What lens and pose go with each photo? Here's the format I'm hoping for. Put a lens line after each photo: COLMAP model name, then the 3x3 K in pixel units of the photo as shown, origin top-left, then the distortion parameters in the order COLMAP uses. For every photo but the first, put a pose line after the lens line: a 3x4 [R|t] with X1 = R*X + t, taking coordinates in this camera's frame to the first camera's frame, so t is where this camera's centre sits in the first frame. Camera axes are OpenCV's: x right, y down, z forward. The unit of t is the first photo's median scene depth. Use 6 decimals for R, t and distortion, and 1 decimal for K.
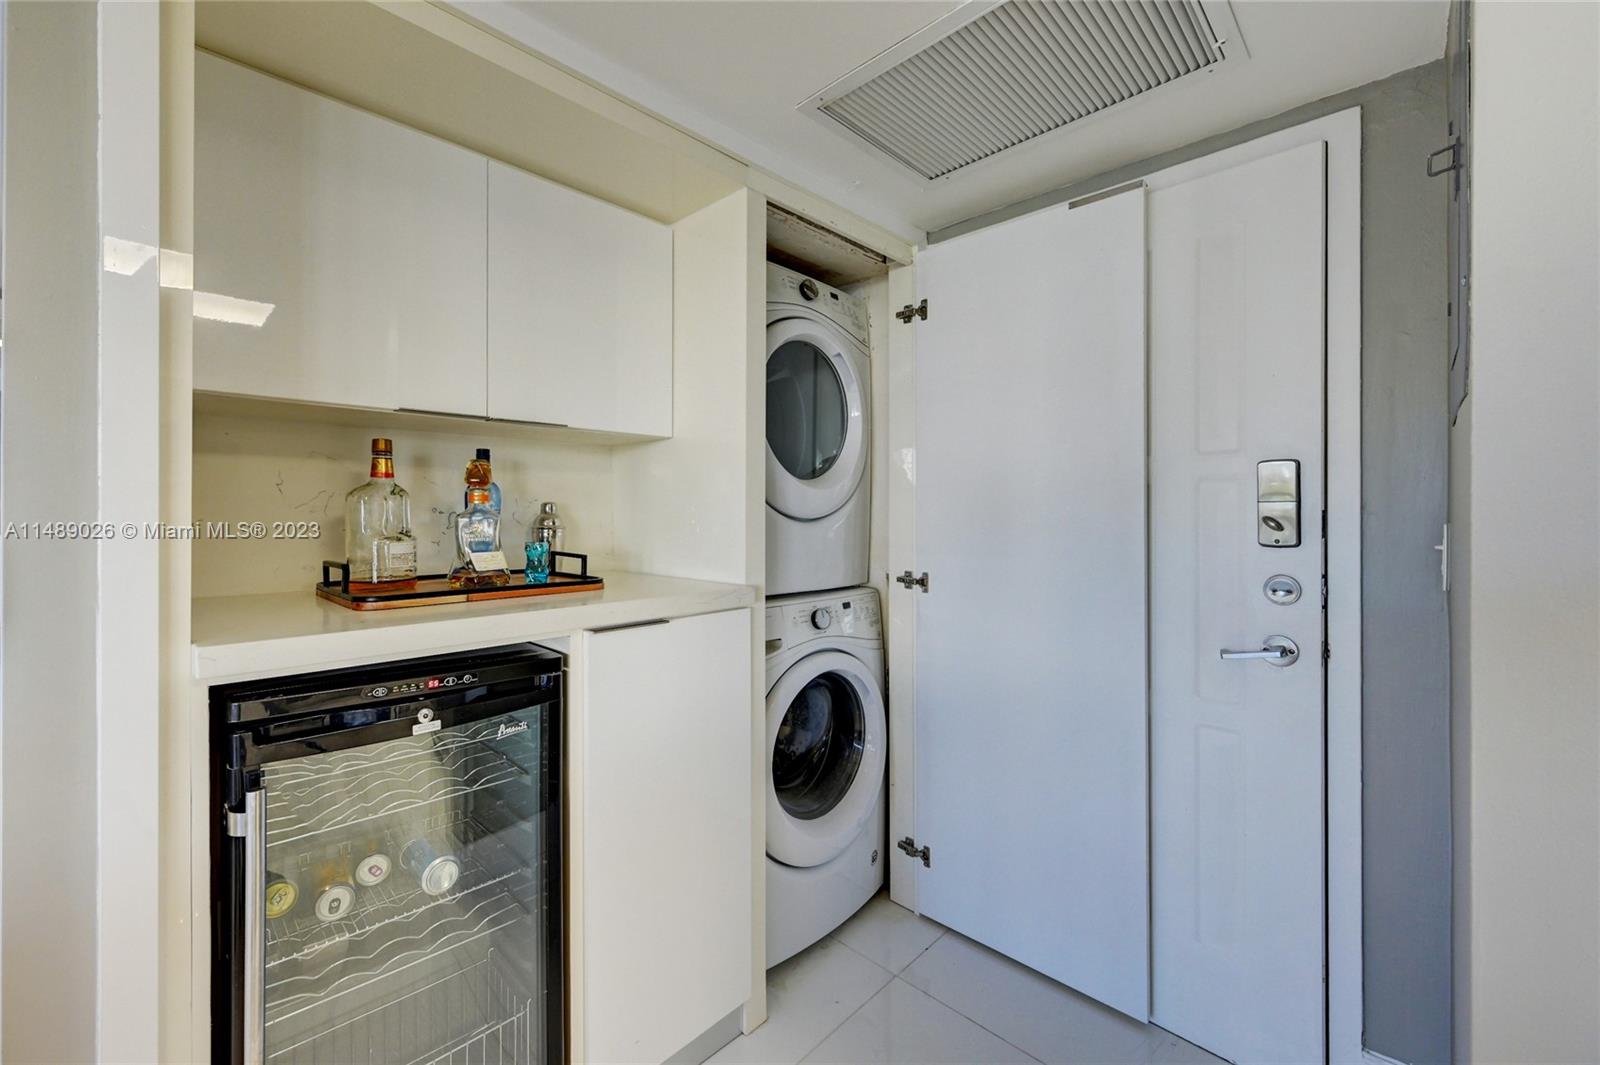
lens RADIAL K [[710.4, 0, 801.3], [0, 710.4, 514.9], [0, 0, 1]] dist [-0.000696, -0.000065]
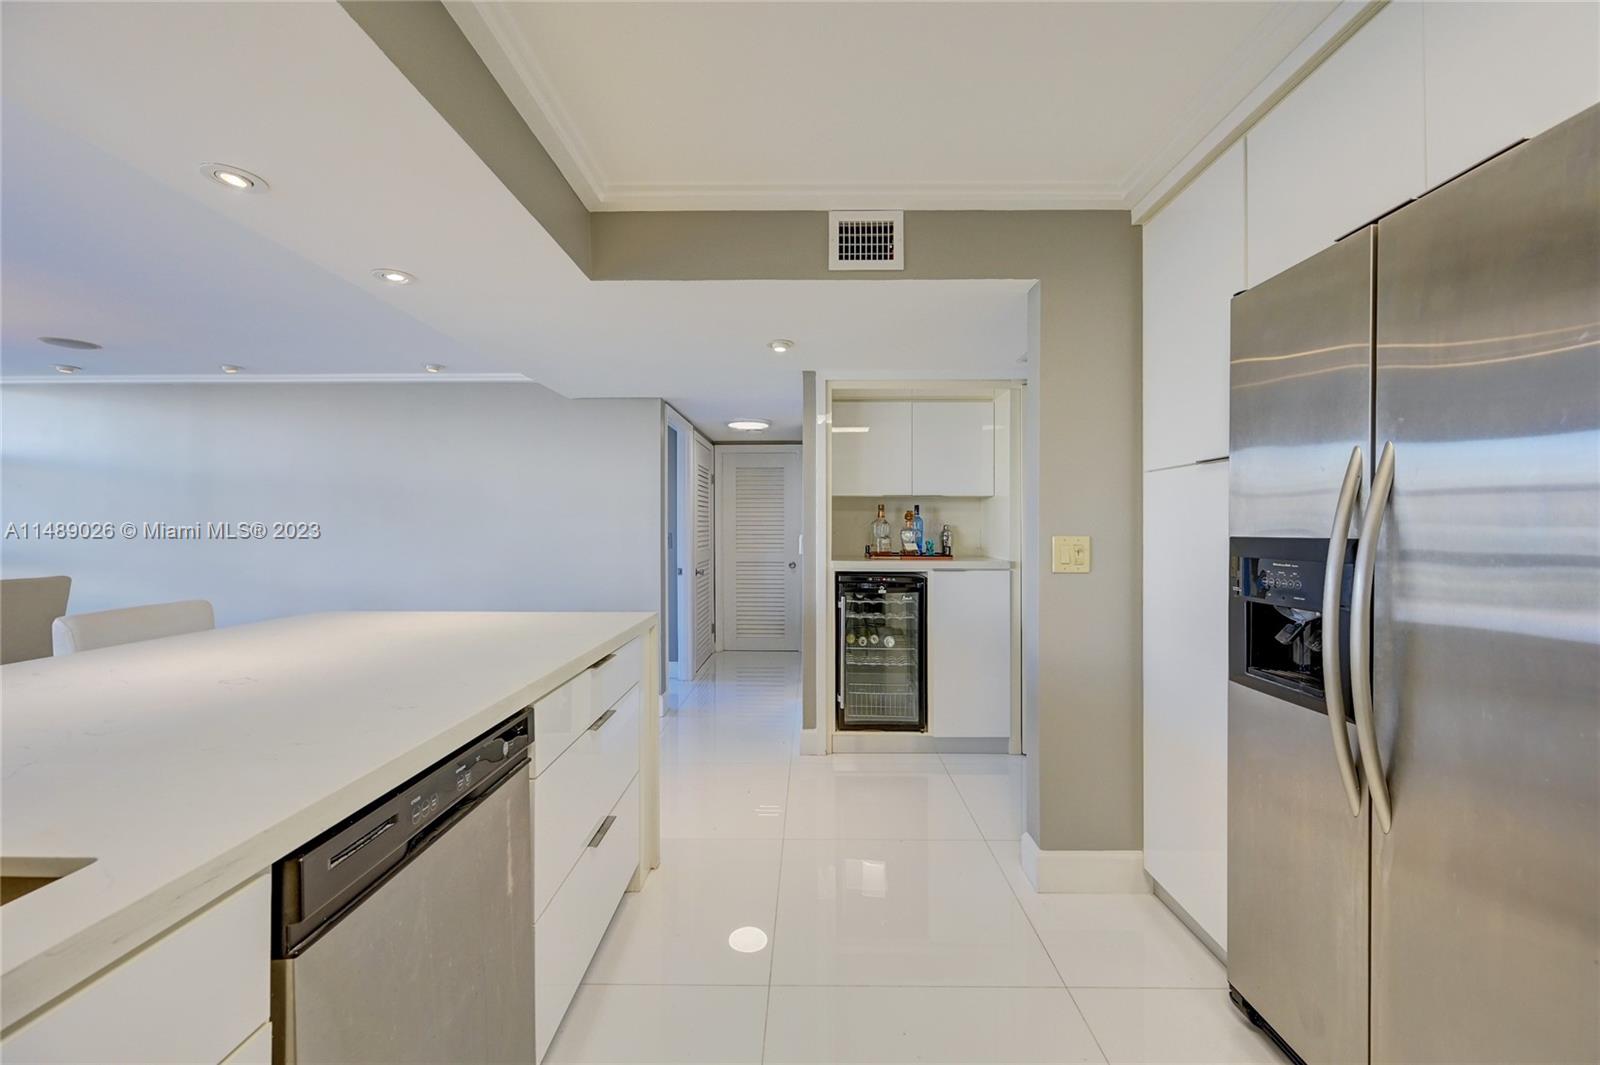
lens RADIAL K [[636.3, 0, 805.6], [0, 636.3, 525.9], [0, 0, 1]] dist [0.003043, -0.000045]
pose [[0.725969, 0.001794, -0.687725, 1.034985], [-0.004105, 0.999990, -0.001725, -0.012224], [0.687715, 0.004075, 0.725969, -1.177681]]
